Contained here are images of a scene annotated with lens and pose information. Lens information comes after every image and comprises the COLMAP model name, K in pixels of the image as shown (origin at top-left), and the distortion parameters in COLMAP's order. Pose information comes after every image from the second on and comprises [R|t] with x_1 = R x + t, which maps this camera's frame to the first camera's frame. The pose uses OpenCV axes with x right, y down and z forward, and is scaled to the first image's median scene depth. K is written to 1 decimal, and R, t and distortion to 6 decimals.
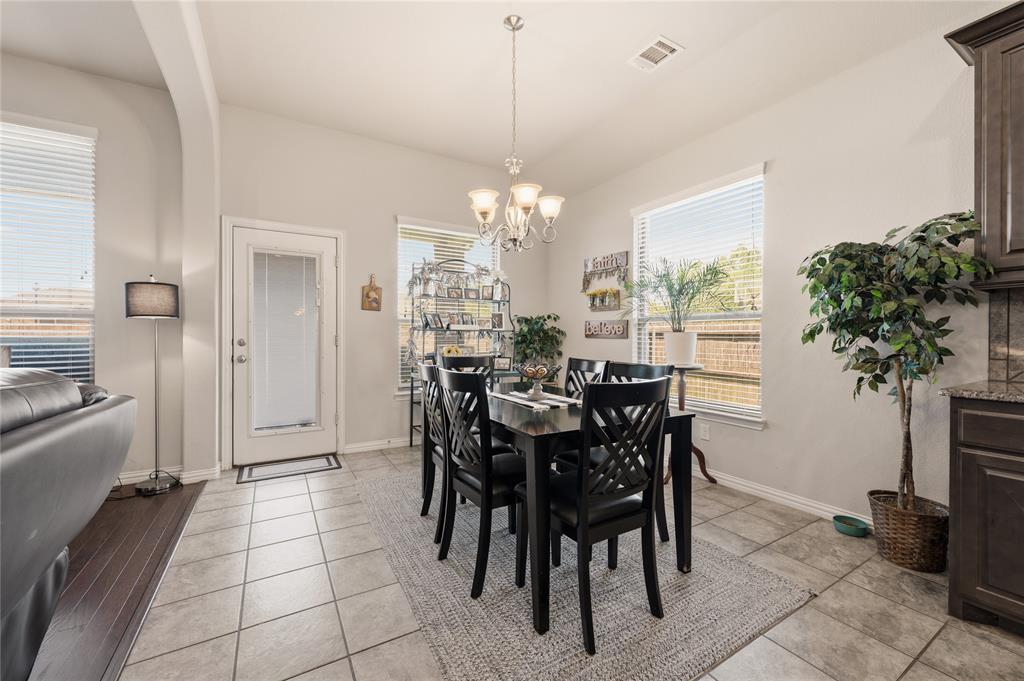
lens RADIAL K [[407.9, 0, 510.2], [0, 407.9, 336.7], [0, 0, 1]] dist [0.000326, 0.000399]
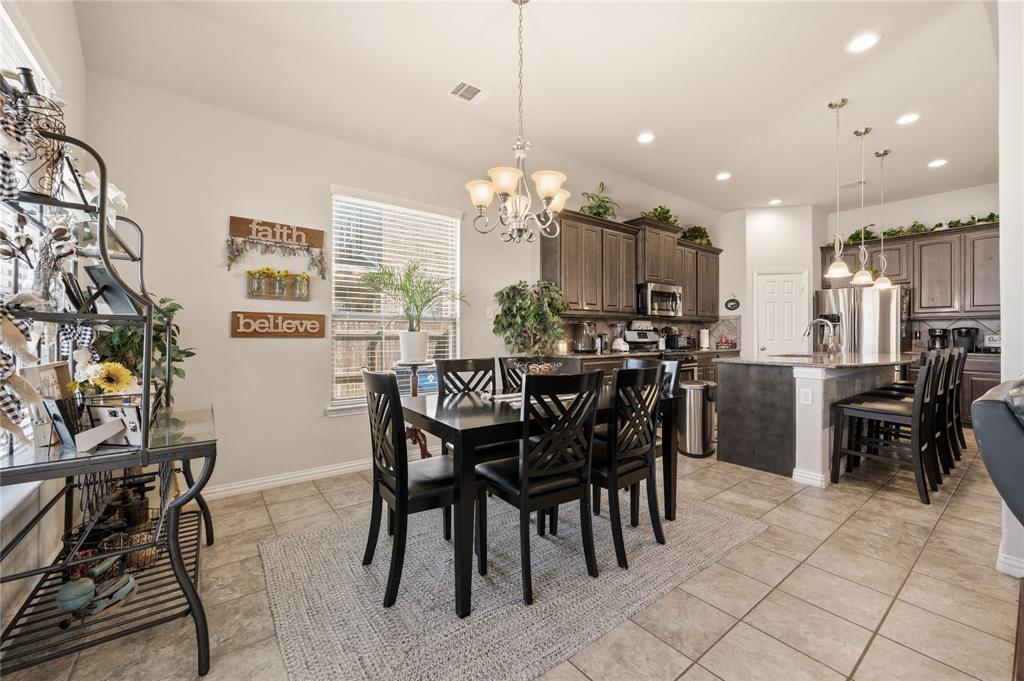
lens RADIAL K [[407.9, 0, 505.2], [0, 407.9, 334.3], [0, 0, 1]] dist [0.000326, 0.000399]
pose [[-0.115382, -0.001190, 0.993321, -0.541603], [0.001544, 0.999998, 0.001378, -0.002299], [-0.993320, 0.001693, -0.115380, 0.688476]]
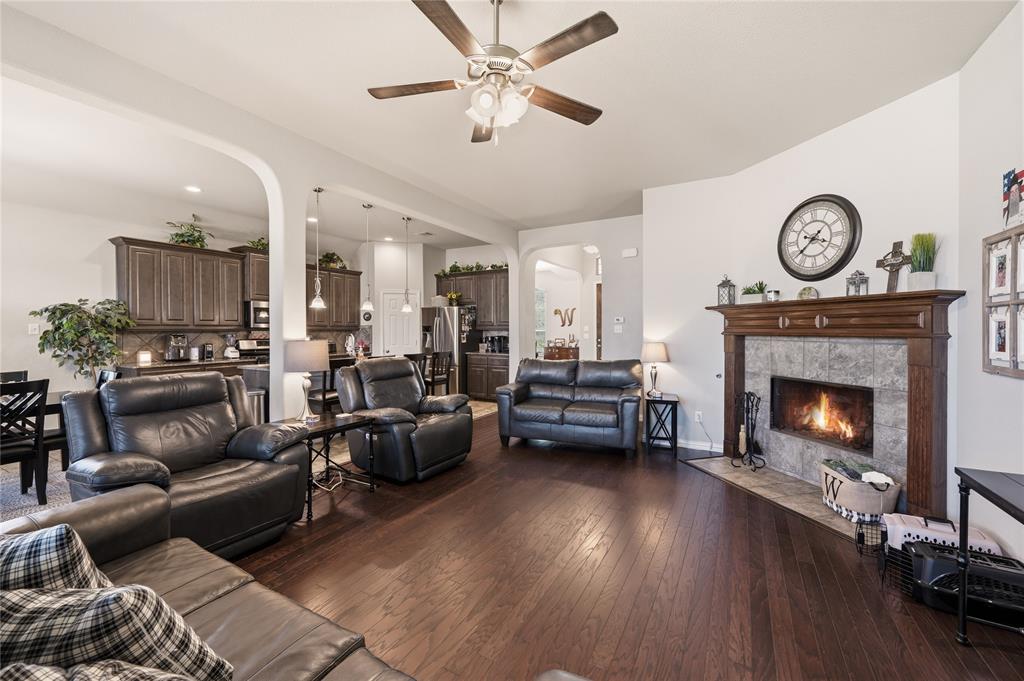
lens RADIAL K [[407.9, 0, 510.2], [0, 407.9, 331.9], [0, 0, 1]] dist [0.000326, 0.000399]
pose [[-0.496869, -0.008745, 0.867782, -1.120502], [0.000028, 0.999949, 0.010093, -0.057853], [-0.867826, 0.005039, -0.496843, 0.042038]]
